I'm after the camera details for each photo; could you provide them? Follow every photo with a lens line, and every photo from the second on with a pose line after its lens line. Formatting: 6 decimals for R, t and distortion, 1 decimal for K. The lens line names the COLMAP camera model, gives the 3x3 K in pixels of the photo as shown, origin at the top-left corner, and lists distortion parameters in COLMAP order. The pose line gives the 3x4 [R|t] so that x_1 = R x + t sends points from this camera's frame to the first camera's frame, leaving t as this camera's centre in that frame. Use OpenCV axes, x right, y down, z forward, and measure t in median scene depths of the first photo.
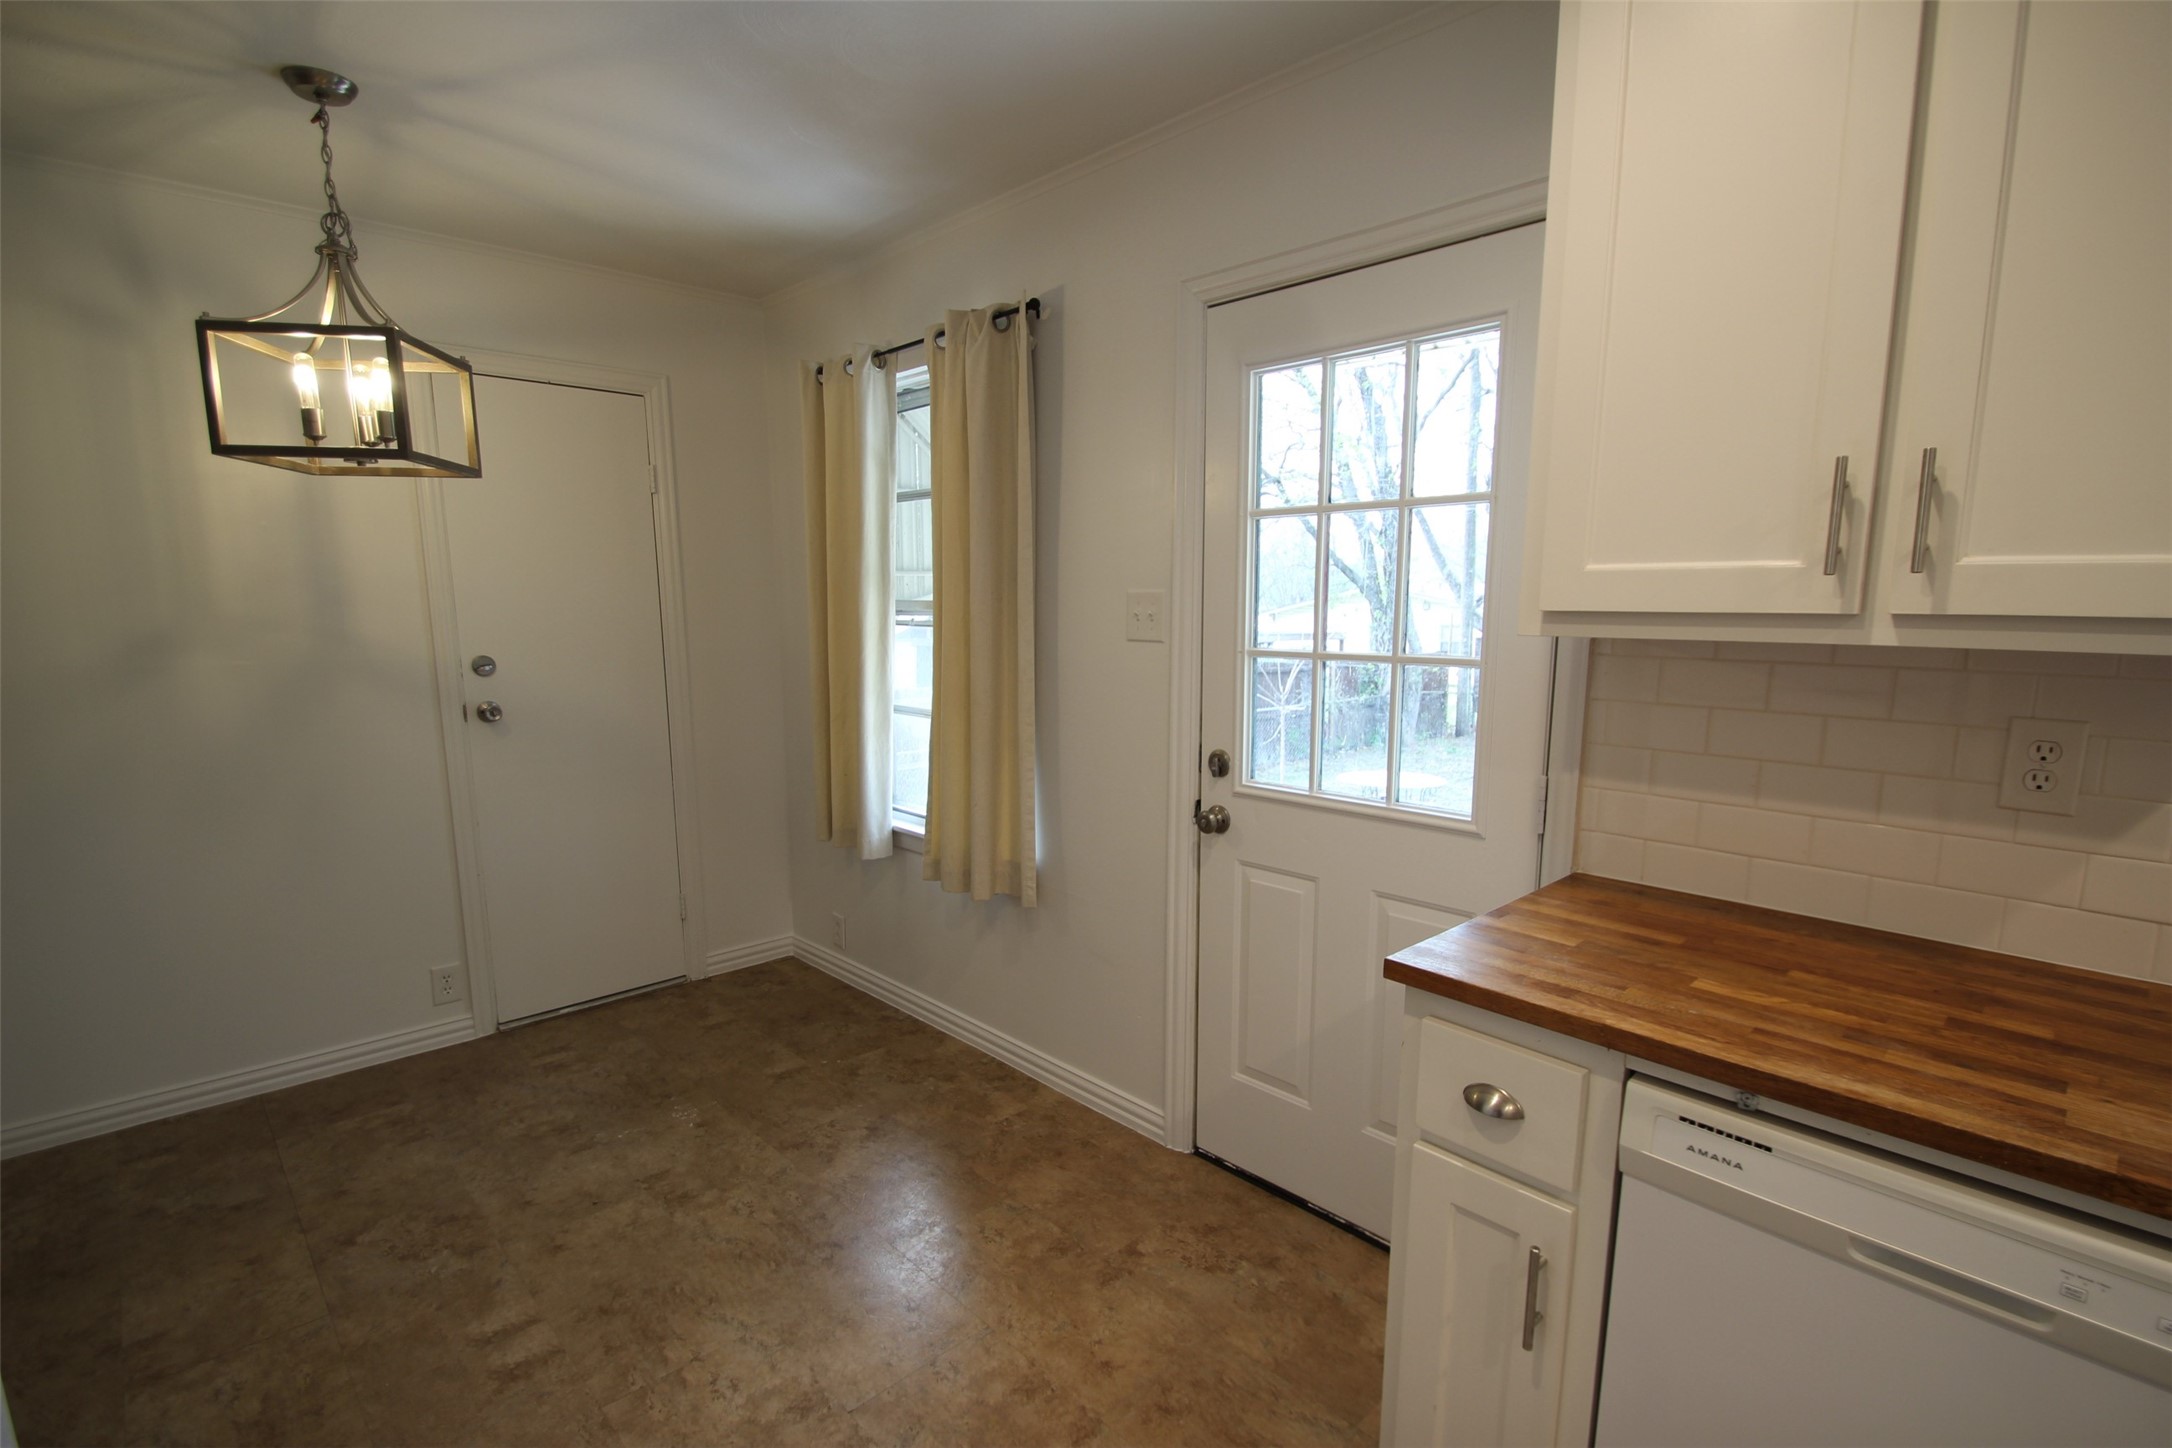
lens RADIAL K [[1020.1, 0, 1086.6], [0, 1020.1, 752.2], [0, 0, 1]] dist [0.016931, -0.018976]
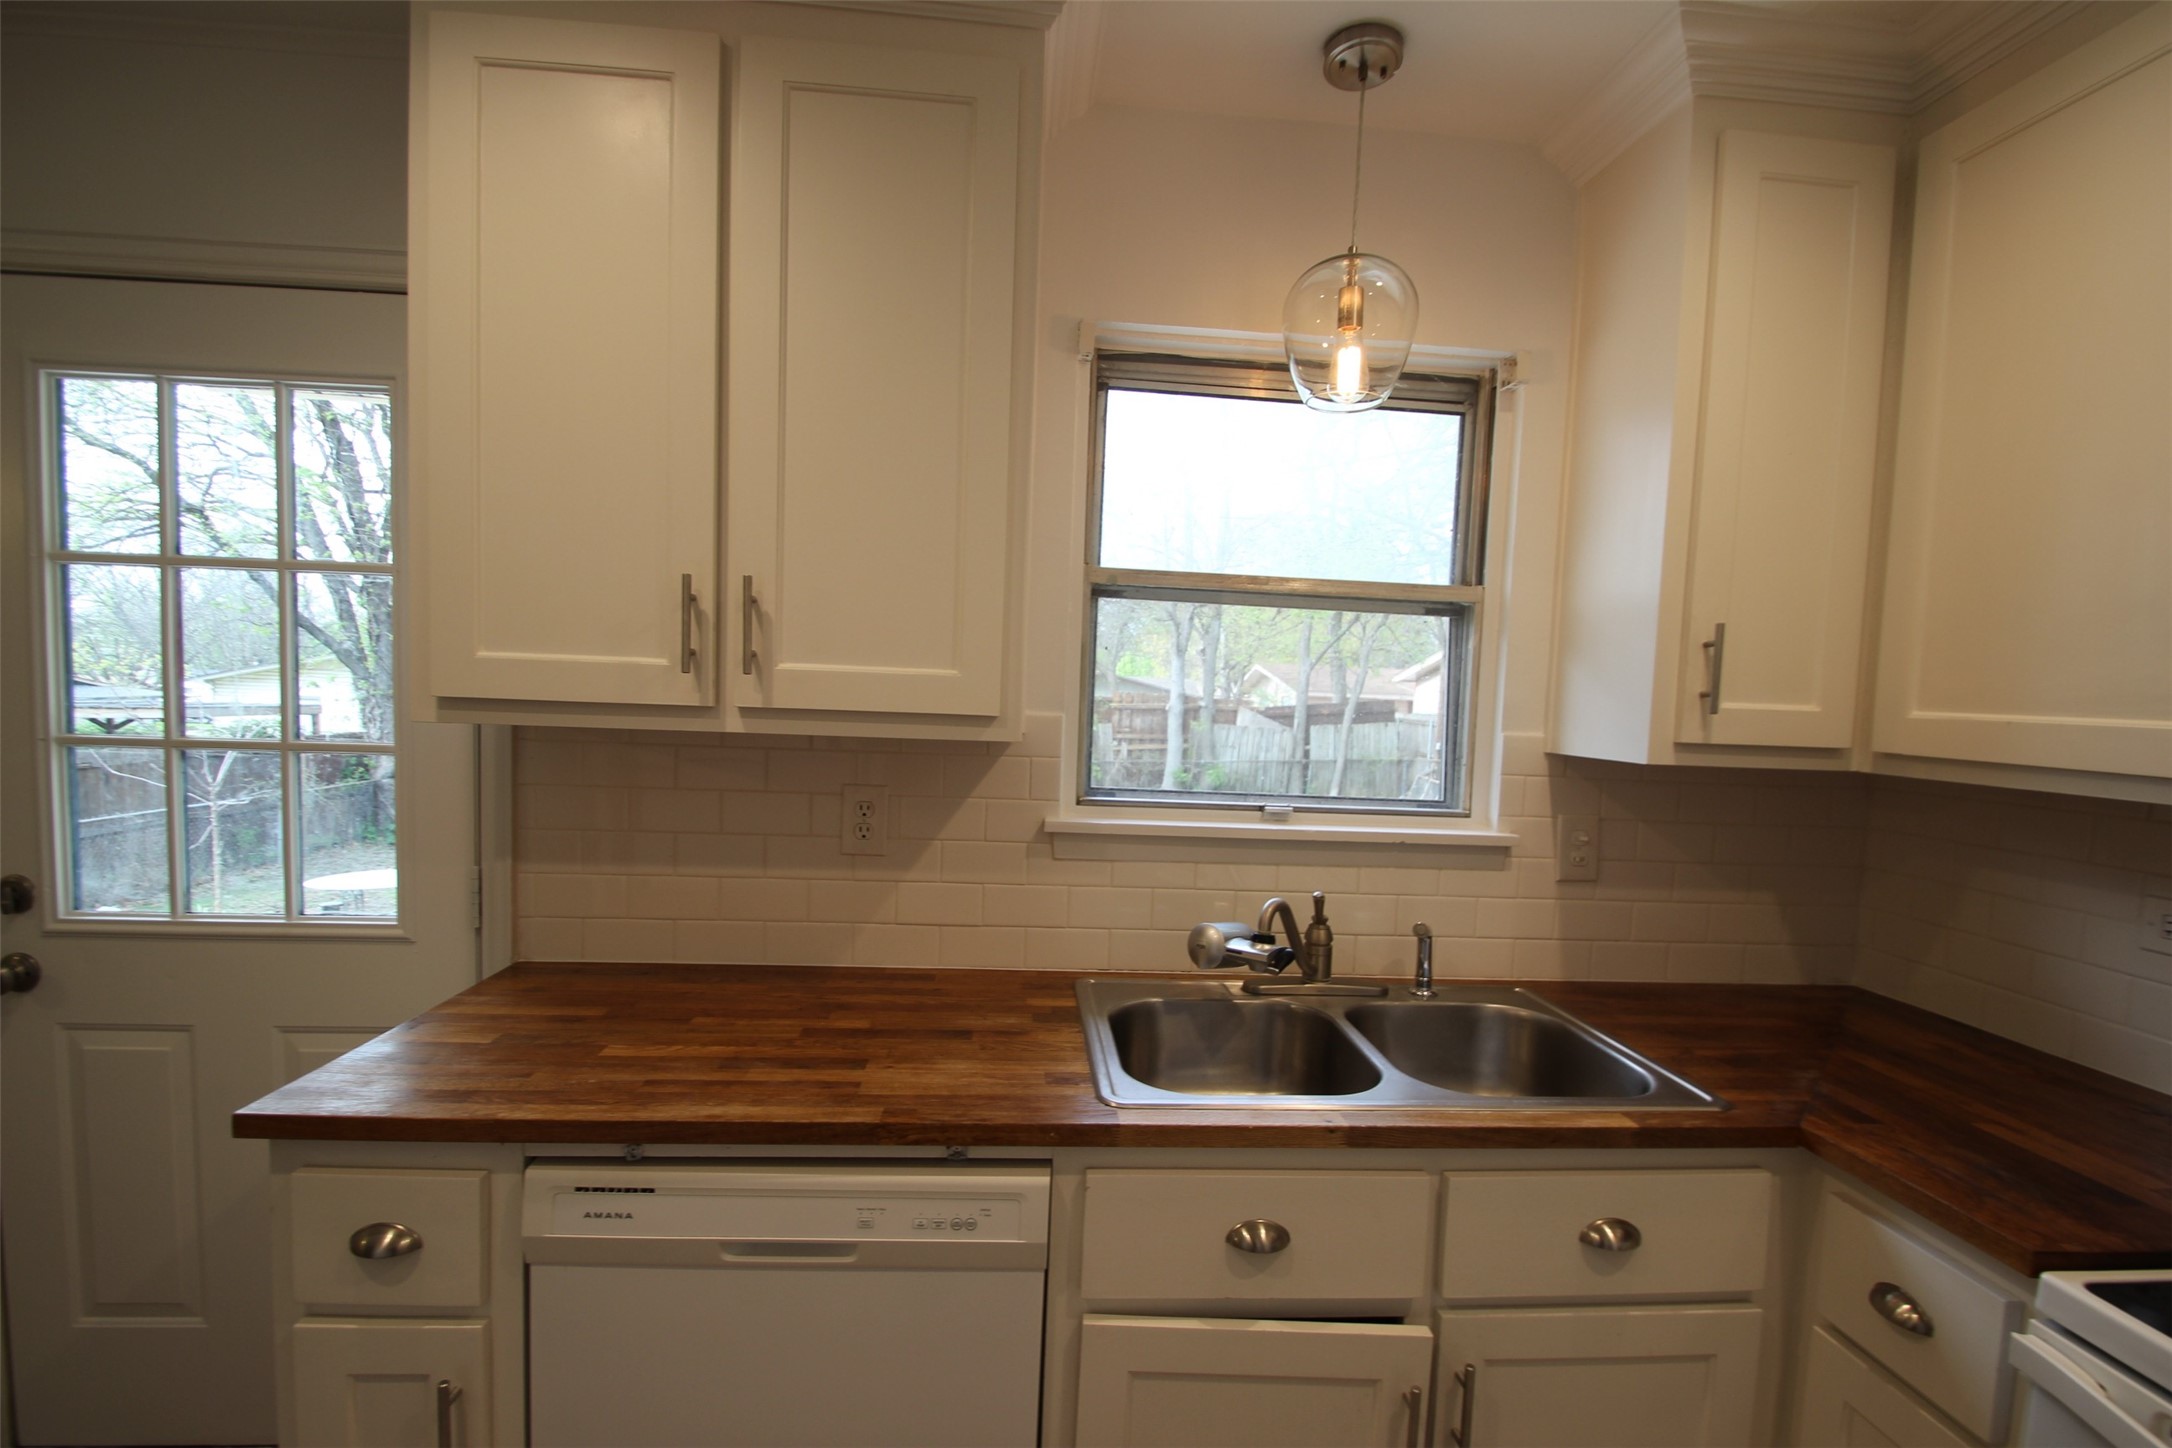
lens RADIAL K [[1021.9, 0, 1099.2], [0, 1021.9, 757.7], [0, 0, 1]] dist [0.026365, -0.021937]
pose [[0.630264, -0.028307, 0.775864, 0.101106], [0.081087, 0.996270, -0.029522, -0.003463], [-0.772135, 0.081519, 0.630209, -0.086443]]
